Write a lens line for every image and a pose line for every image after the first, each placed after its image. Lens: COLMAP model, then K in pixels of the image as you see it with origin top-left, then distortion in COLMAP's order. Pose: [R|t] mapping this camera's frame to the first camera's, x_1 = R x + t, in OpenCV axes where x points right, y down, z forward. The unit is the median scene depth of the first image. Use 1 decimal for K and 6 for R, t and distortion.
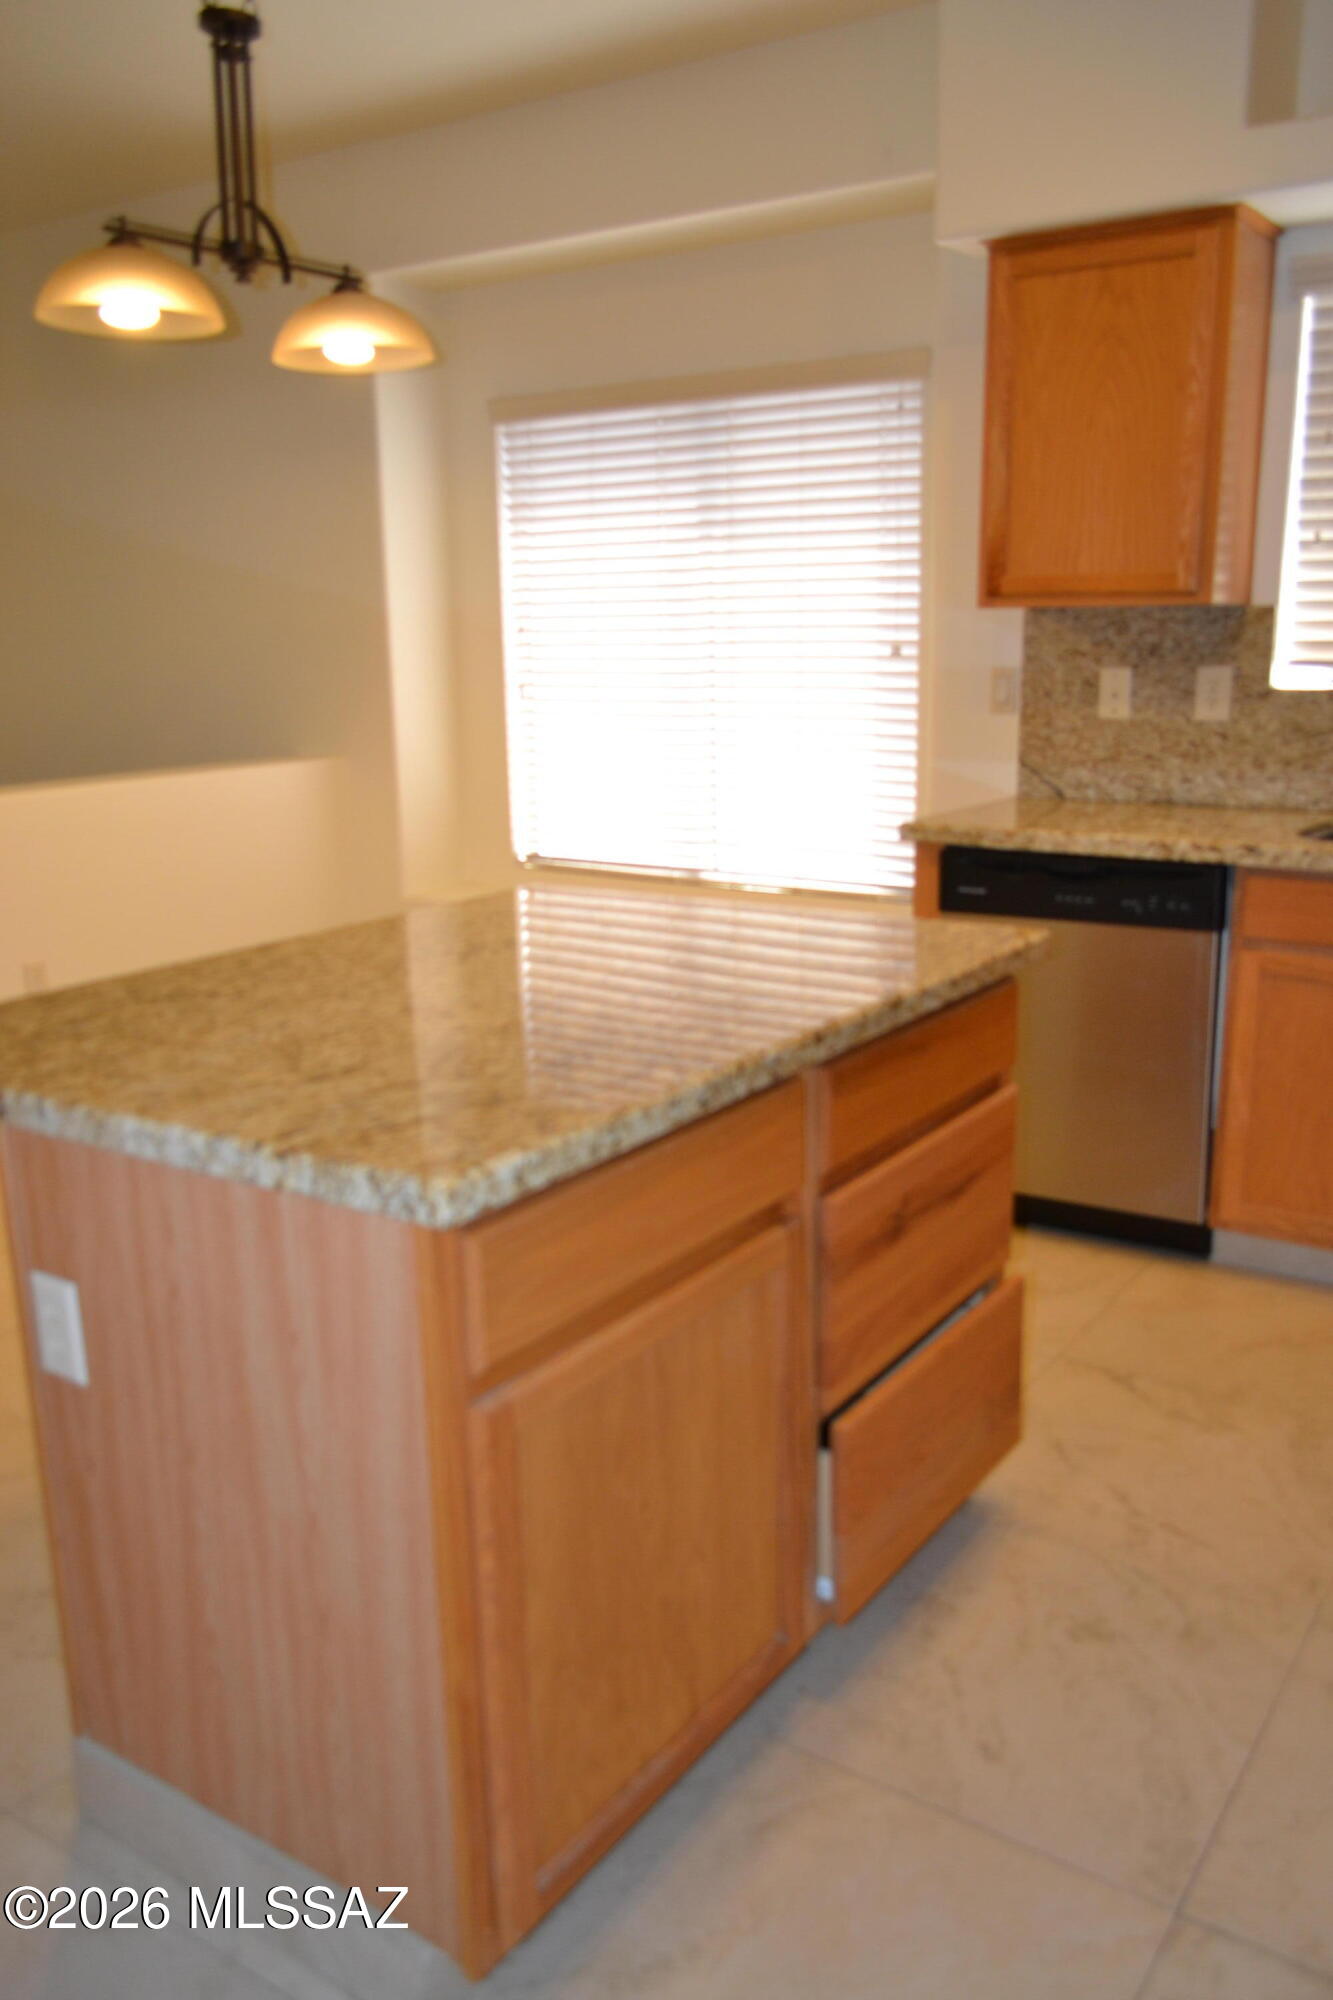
lens RADIAL K [[1599.4, 0, 682.3], [0, 1599.4, 1008.3], [0, 0, 1]] dist [-0.006827, 0.005936]
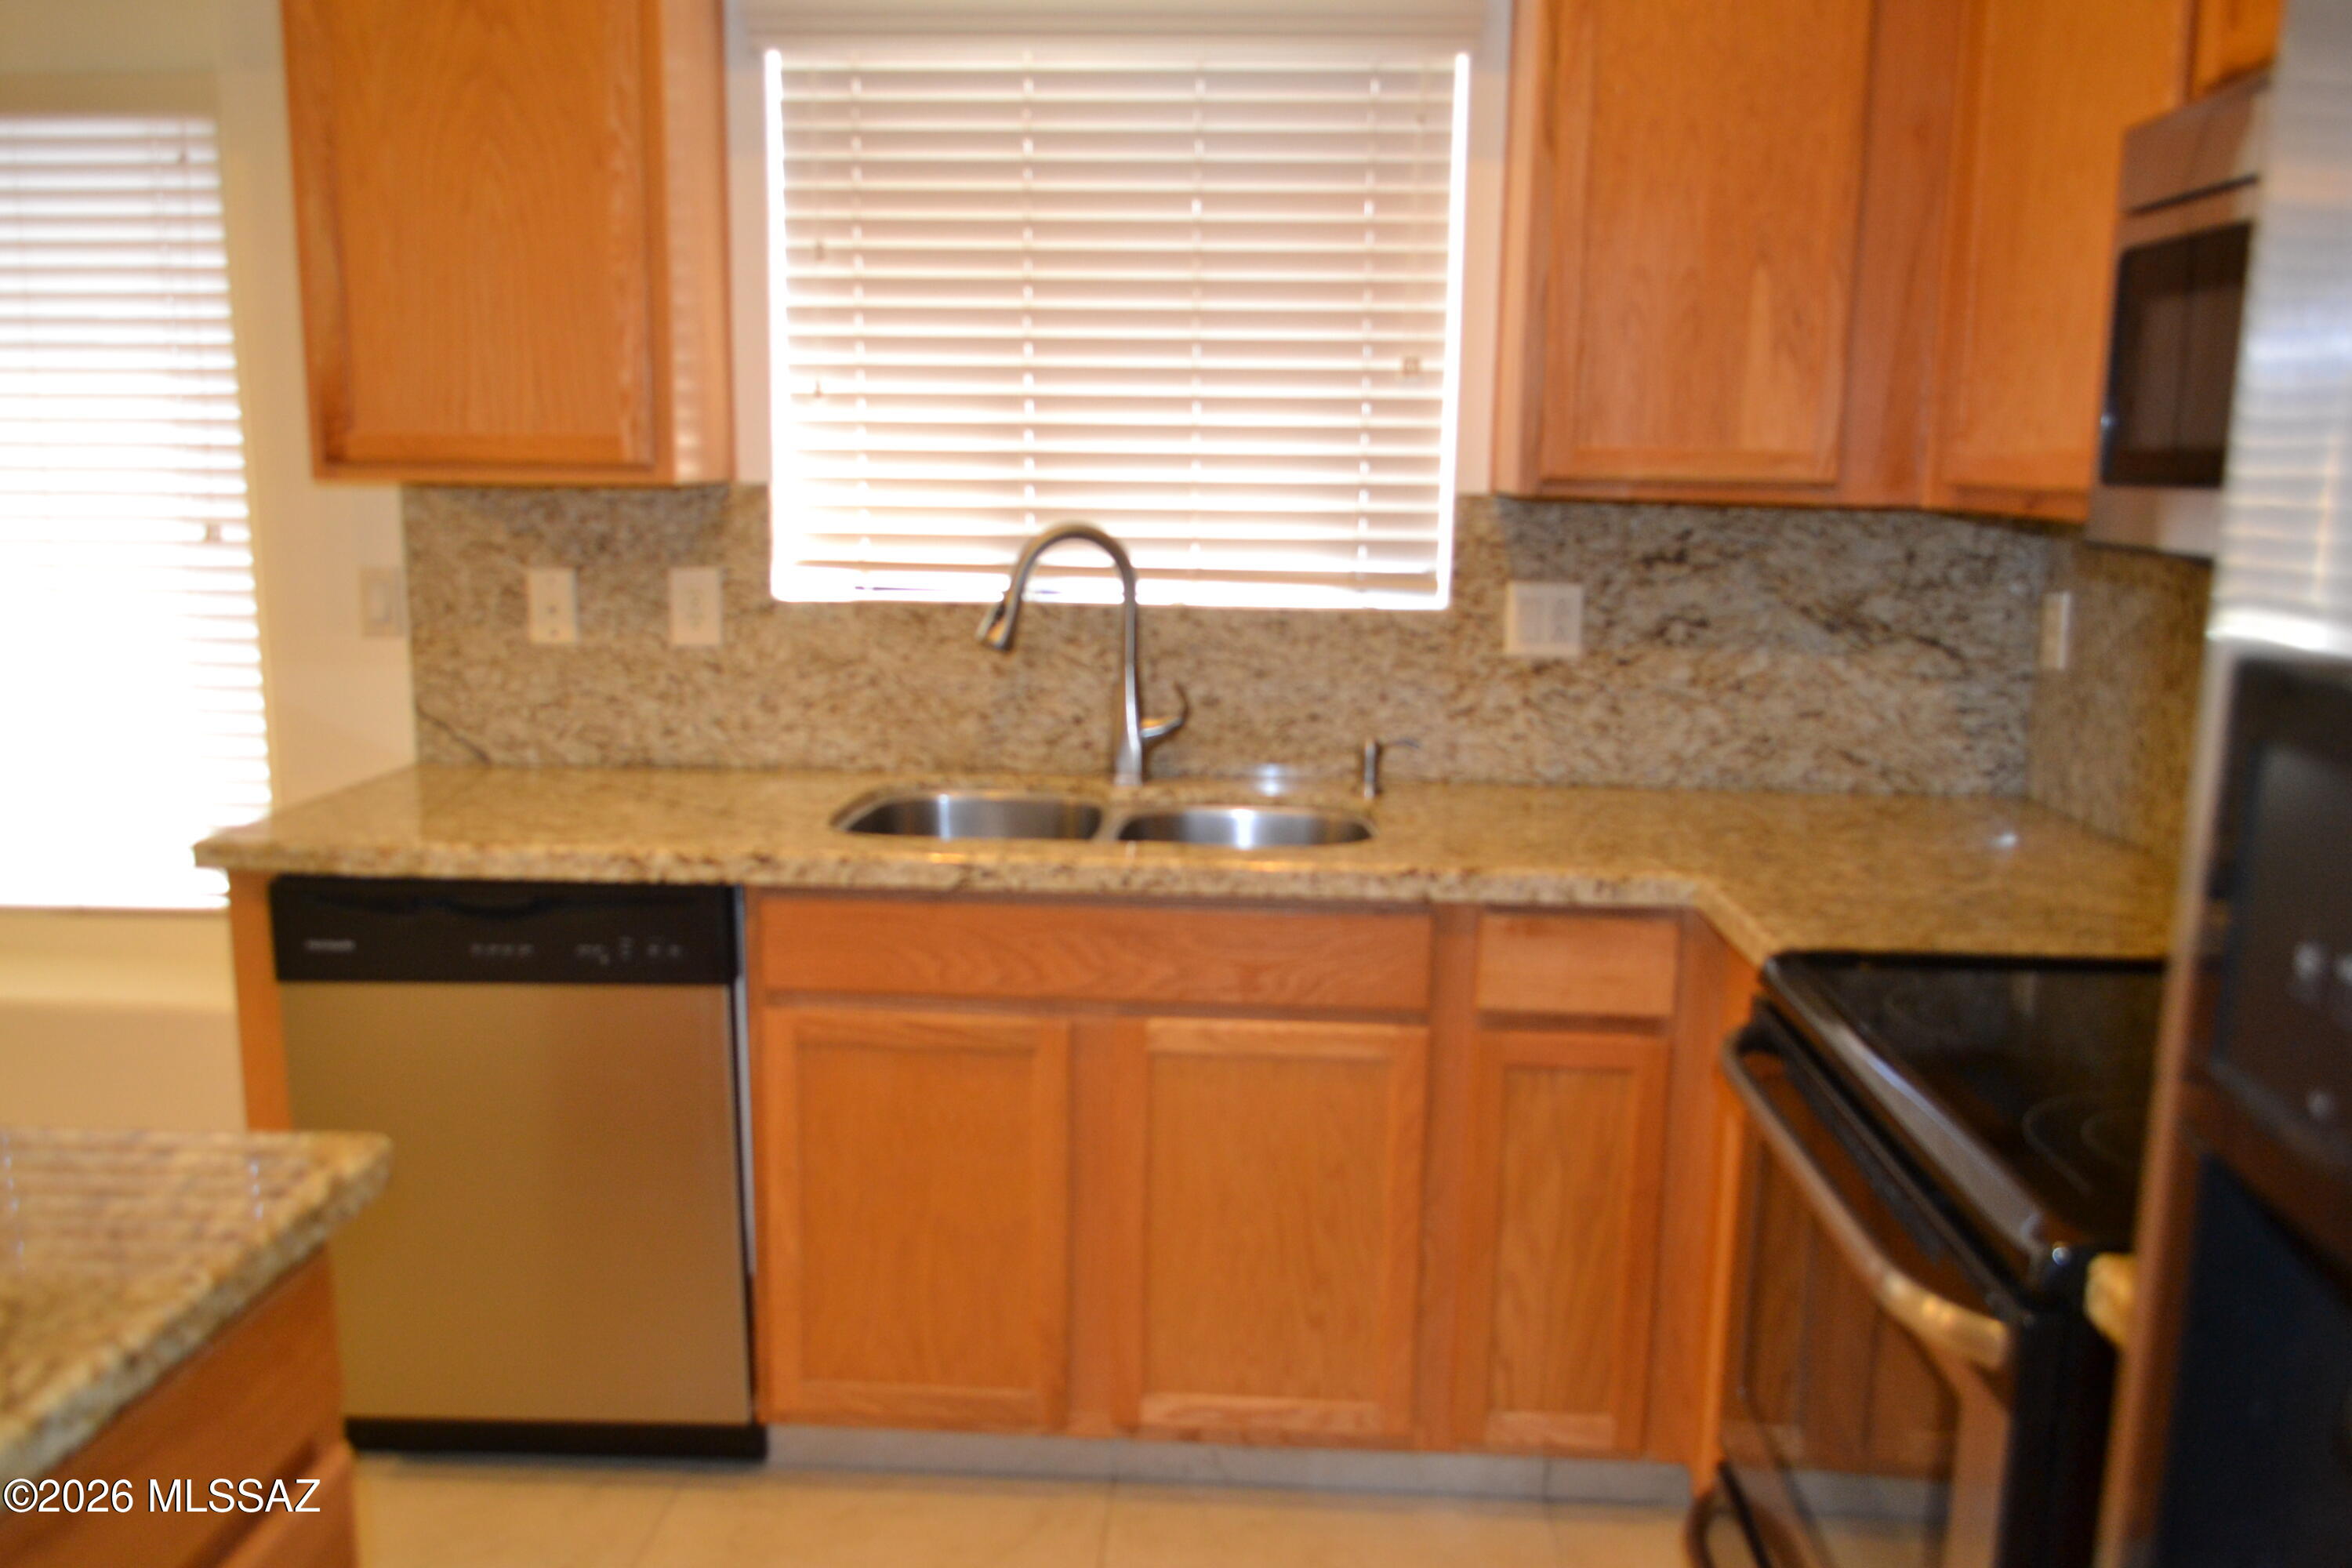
lens RADIAL K [[1880.9, 0, 1161.4], [0, 1880.9, 790.4], [0, 0, 1]] dist [-0.006827, 0.005936]
pose [[0.859729, -0.071564, 0.505712, 0.093844], [0.101569, 0.994315, -0.031964, -0.075425], [-0.500549, 0.078845, 0.862110, 0.217688]]
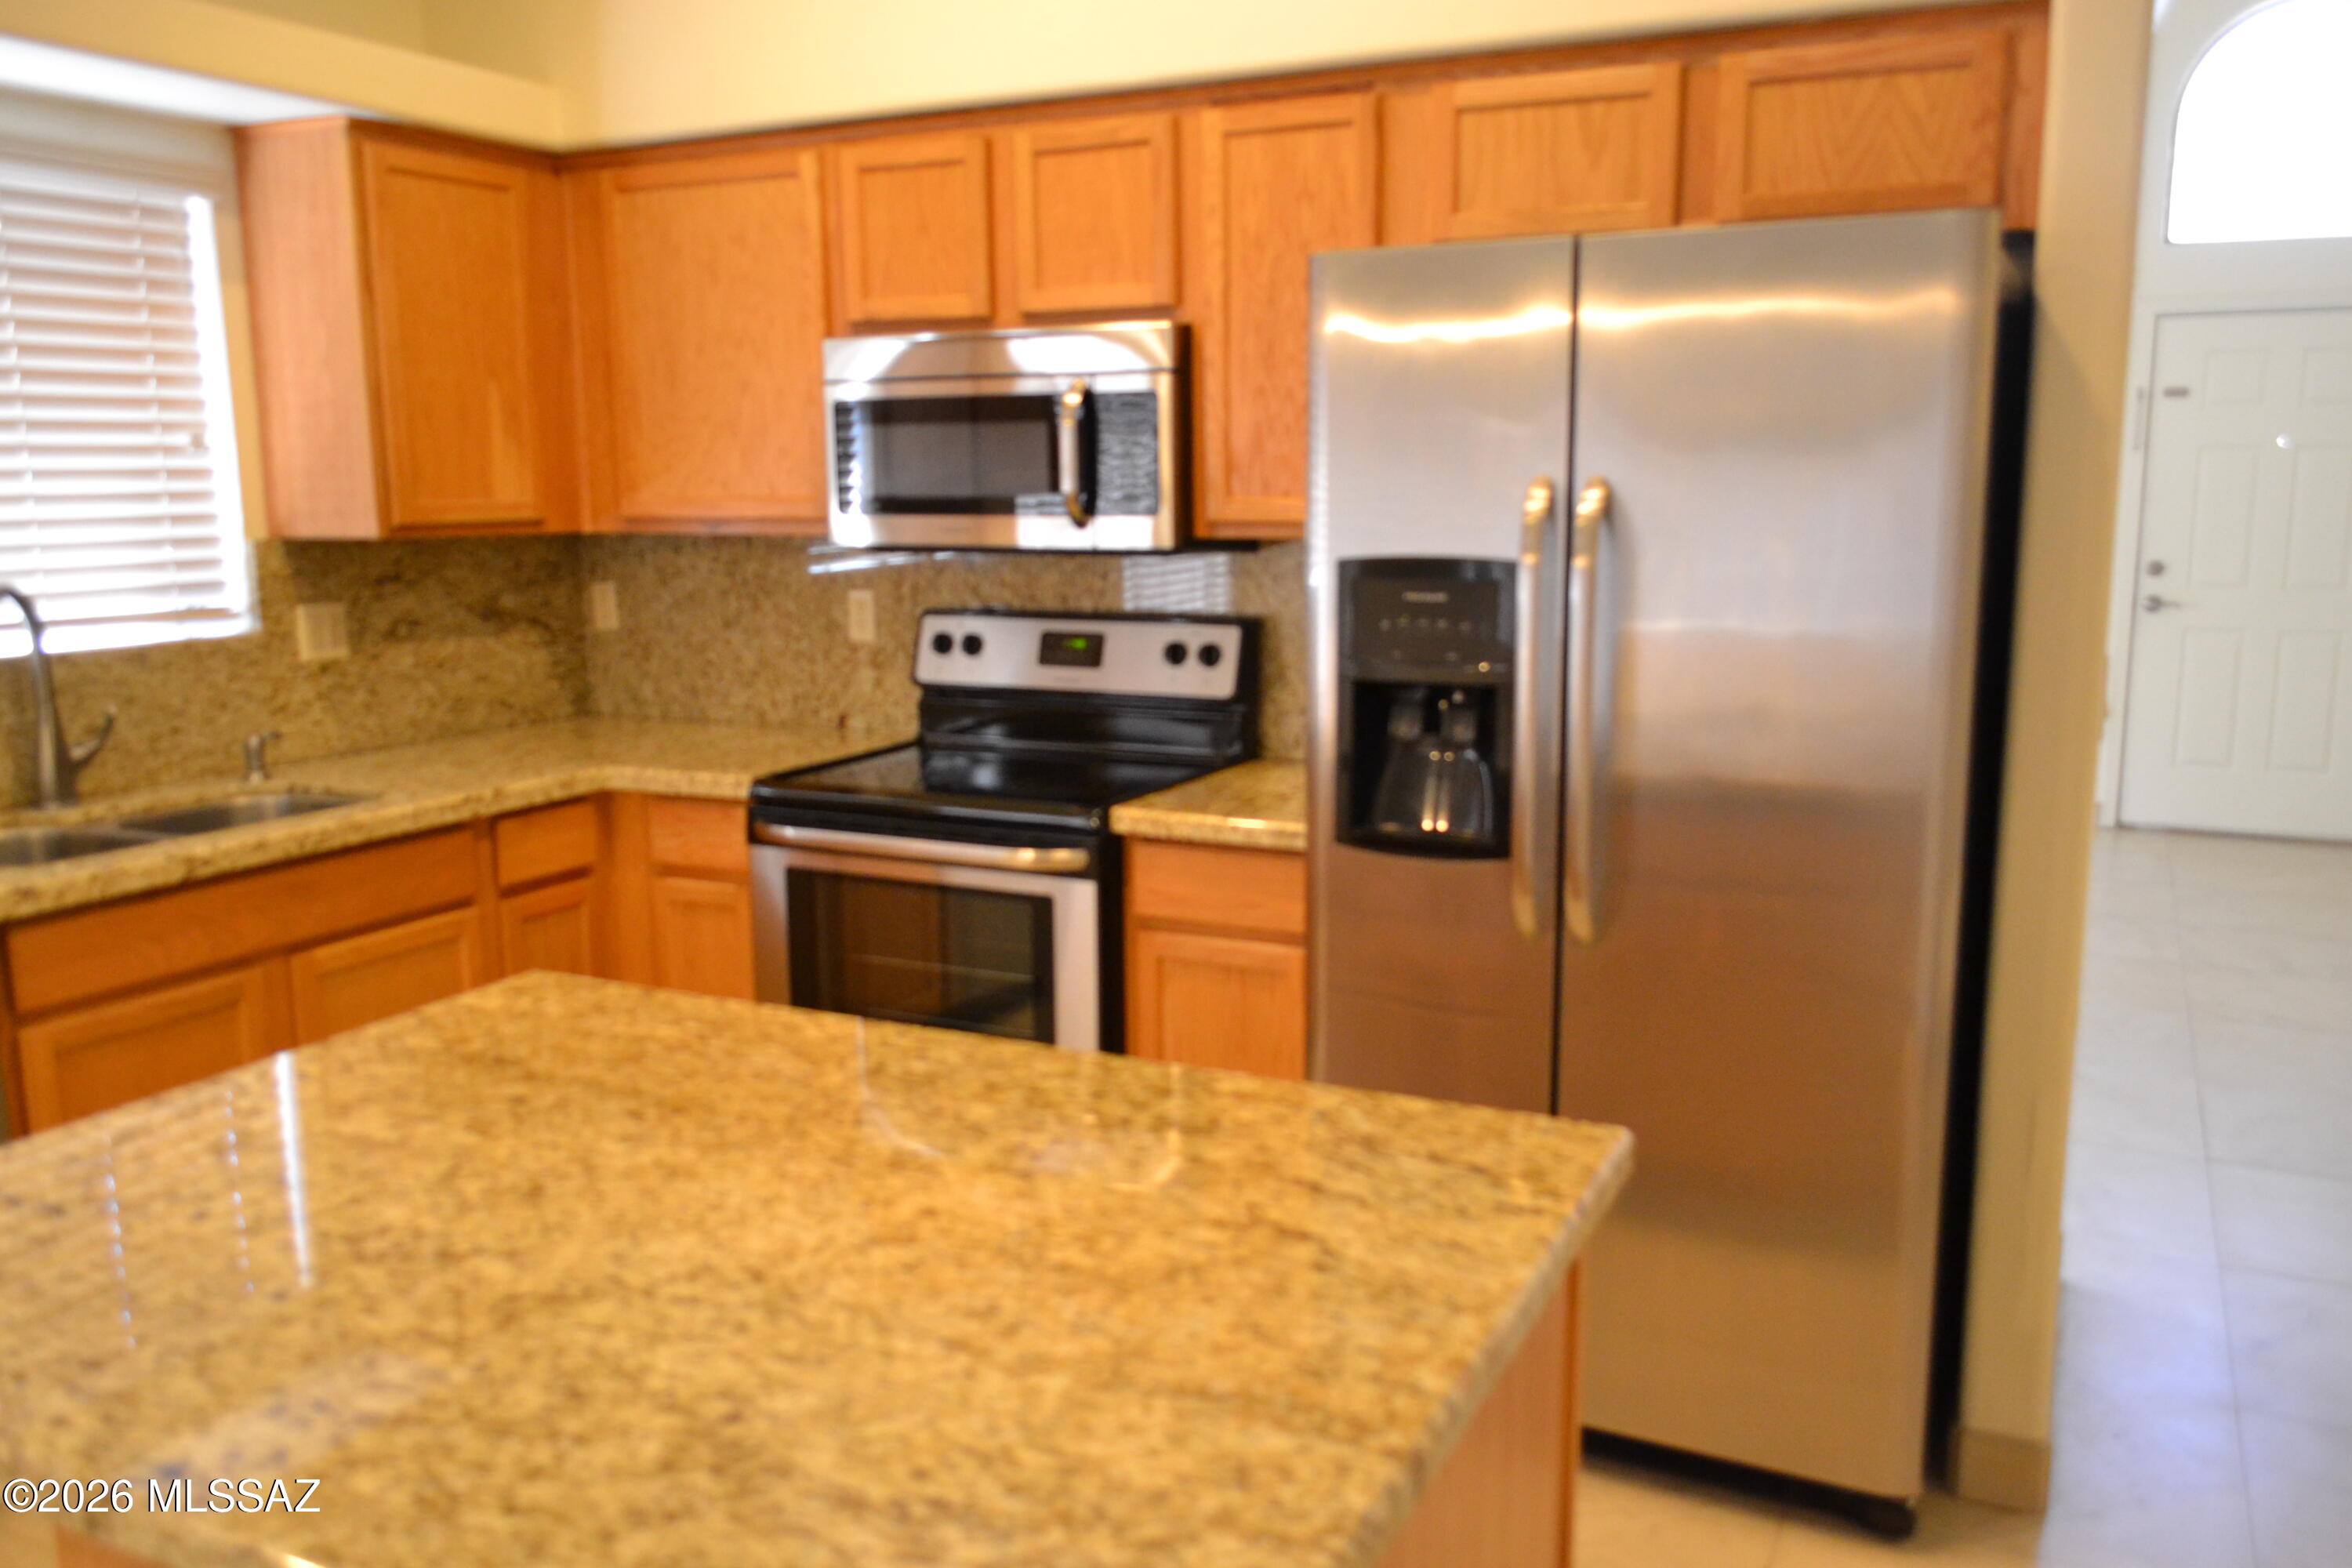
lens RADIAL K [[1880.9, 0, 1152.5], [0, 1880.9, 780.0], [0, 0, 1]] dist [-0.006827, 0.005936]
pose [[-0.119173, -0.153992, 0.980859, -0.480721], [0.245578, 0.952632, 0.179397, -0.154360], [-0.962024, 0.262256, -0.075711, 0.479582]]
